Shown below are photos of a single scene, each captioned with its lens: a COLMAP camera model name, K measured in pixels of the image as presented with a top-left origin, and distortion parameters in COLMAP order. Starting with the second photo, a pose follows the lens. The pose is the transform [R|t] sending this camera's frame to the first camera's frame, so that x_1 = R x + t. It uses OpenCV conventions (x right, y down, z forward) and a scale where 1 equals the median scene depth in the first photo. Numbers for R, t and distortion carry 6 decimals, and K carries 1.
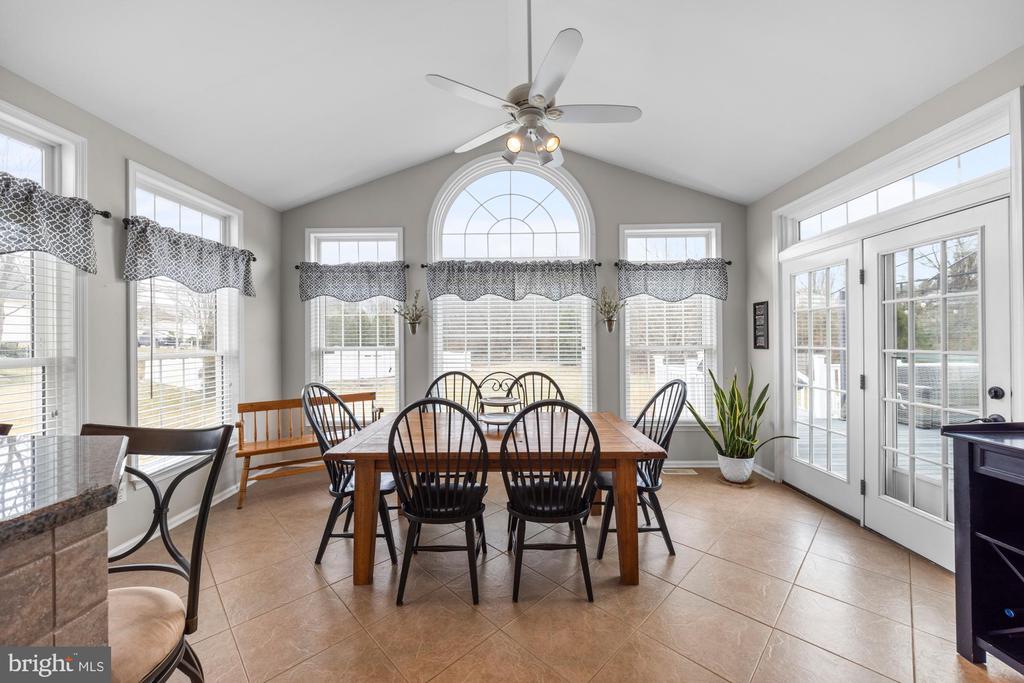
lens RADIAL K [[385.6, 0, 506.3], [0, 385.6, 337.9], [0, 0, 1]] dist [0.001938, -0.000863]
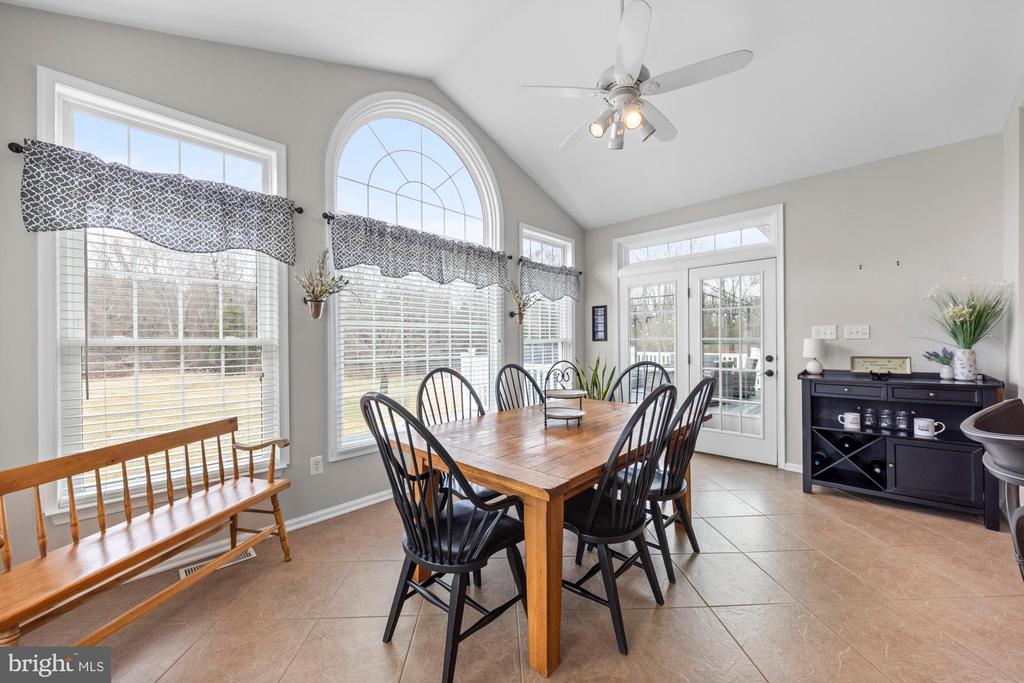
lens RADIAL K [[385.6, 0, 506.5], [0, 385.6, 341.8], [0, 0, 1]] dist [0.001938, -0.000863]
pose [[0.672610, 0.000692, 0.739997, -0.519143], [-0.001184, 0.999999, 0.000141, 0.030526], [-0.739997, -0.000972, 0.672610, 0.337041]]
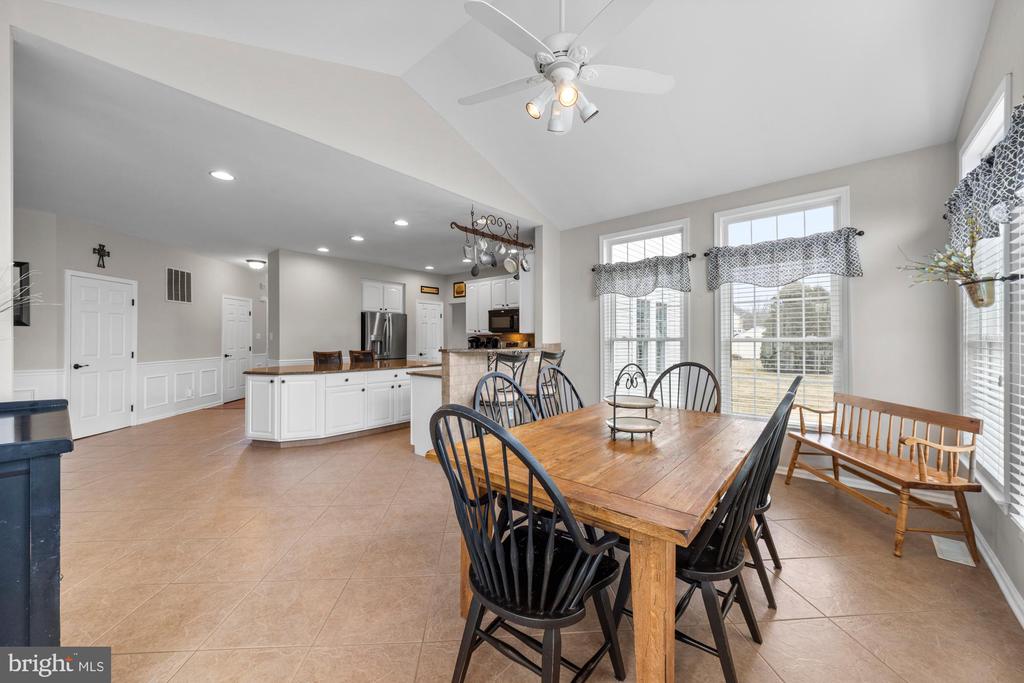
lens RADIAL K [[385.6, 0, 510.7], [0, 385.6, 340.3], [0, 0, 1]] dist [0.001938, -0.000863]
pose [[-0.641453, 0.012054, -0.767068, 0.490040], [0.010192, 0.999922, 0.007190, 0.022692], [0.767095, -0.003206, -0.641526, 0.877869]]
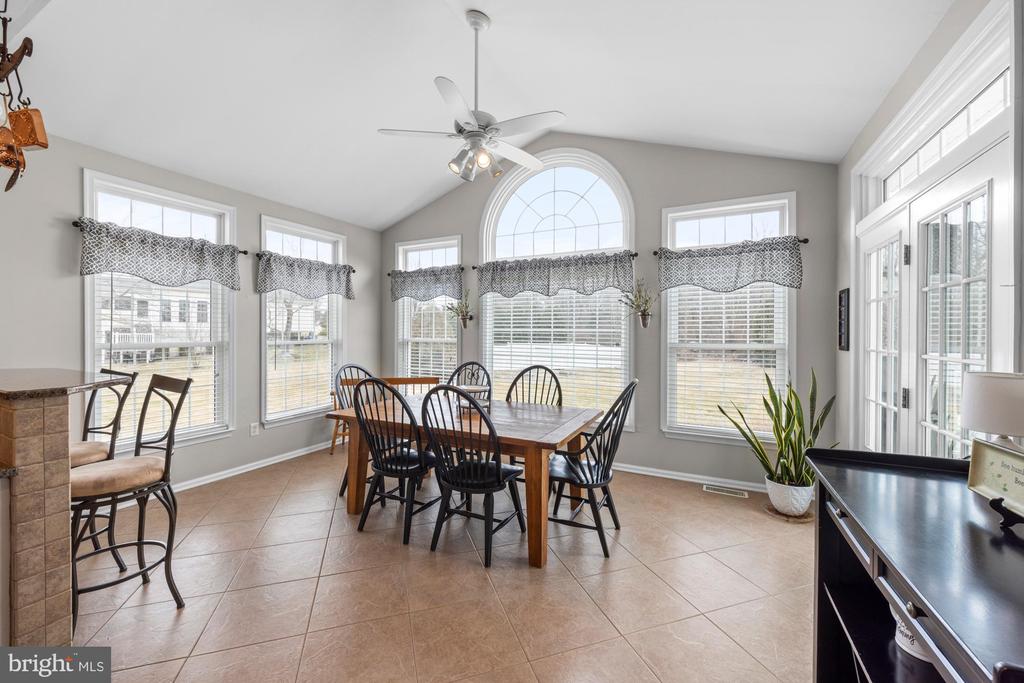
lens RADIAL K [[404.0, 0, 501.5], [0, 404.0, 333.9], [0, 0, 1]] dist [-0.001283, 0.000740]
pose [[0.895833, 0.012598, -0.444213, 0.395365], [-0.010094, 0.999917, 0.008000, -0.004032], [0.444277, -0.002683, 0.895885, -0.018667]]
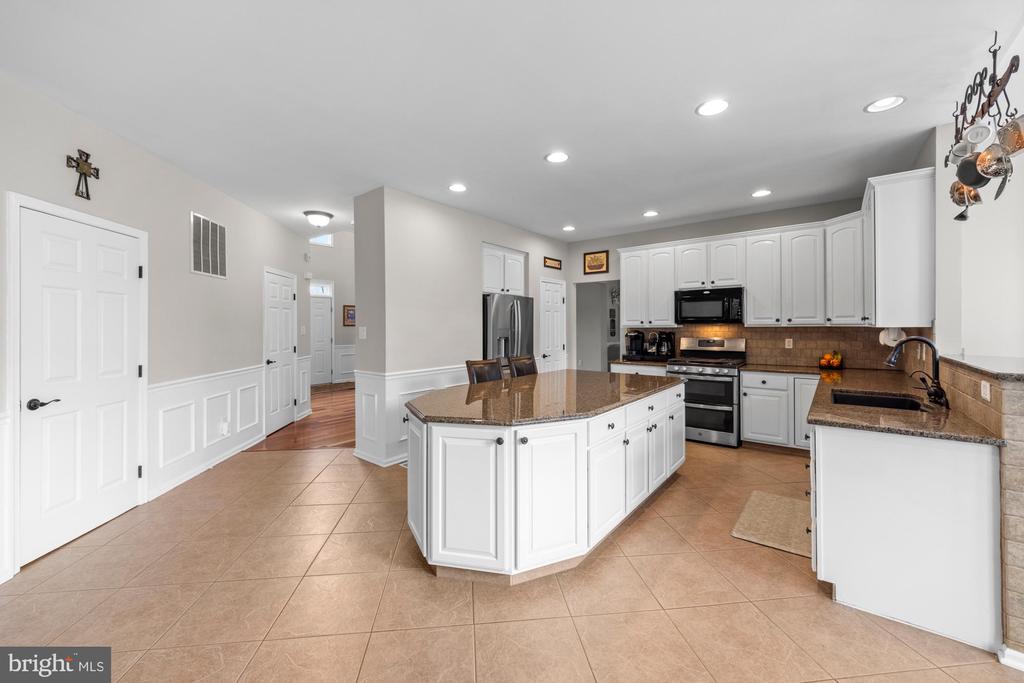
lens RADIAL K [[404.0, 0, 506.9], [0, 404.0, 330.5], [0, 0, 1]] dist [-0.001283, 0.000740]
pose [[-0.611409, 0.016094, -0.791151, 0.478287], [0.015017, 0.999849, 0.008734, -0.002608], [0.791172, -0.006541, -0.611558, -0.036748]]
